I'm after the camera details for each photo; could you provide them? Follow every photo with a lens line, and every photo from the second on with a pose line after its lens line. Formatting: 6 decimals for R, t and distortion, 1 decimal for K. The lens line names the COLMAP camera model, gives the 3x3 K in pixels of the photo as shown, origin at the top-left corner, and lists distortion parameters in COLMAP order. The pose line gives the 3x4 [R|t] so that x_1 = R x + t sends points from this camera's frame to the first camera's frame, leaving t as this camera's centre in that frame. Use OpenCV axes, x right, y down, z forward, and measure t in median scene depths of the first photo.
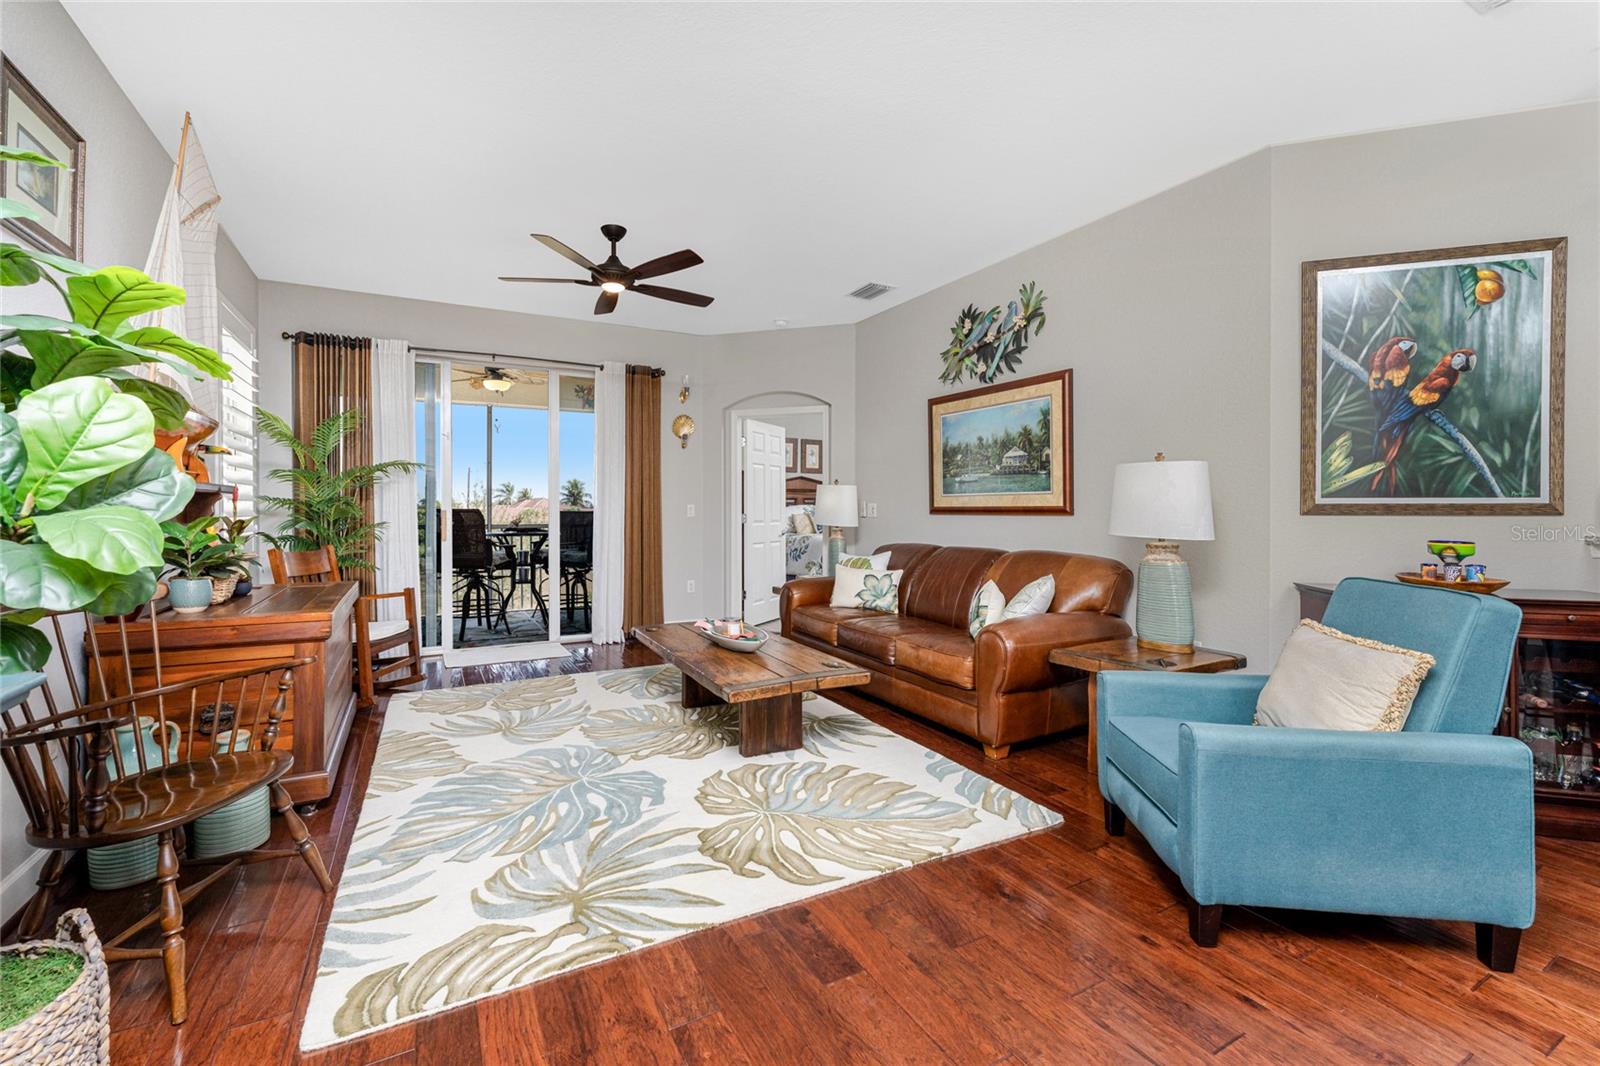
lens RADIAL K [[643.3, 0, 762.5], [0, 643.3, 513.5], [0, 0, 1]] dist [-0.000149, -0.000007]
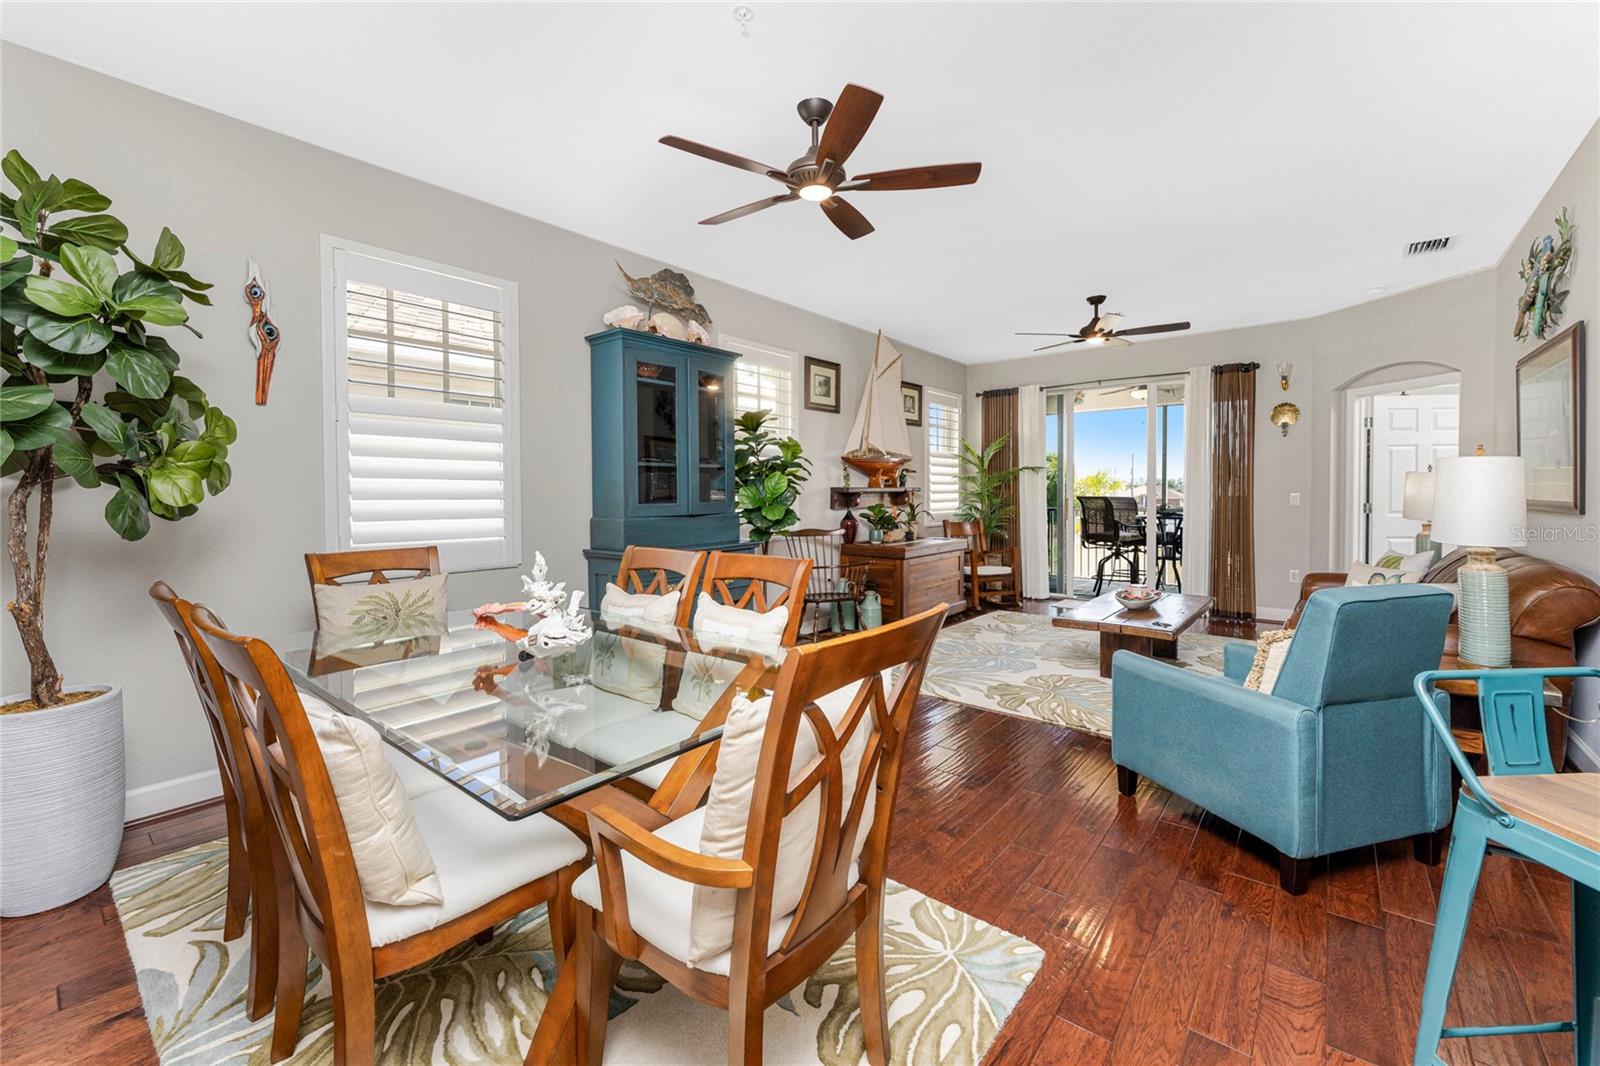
lens RADIAL K [[662.5, 0, 810.0], [0, 662.5, 510.0], [0, 0, 1]] dist [-0.000979, -0.000208]
pose [[0.409670, 0.024216, -0.911912, 0.875555], [-0.000071, 0.999648, 0.026514, -0.024644], [0.912234, -0.010797, 0.409527, -0.158888]]
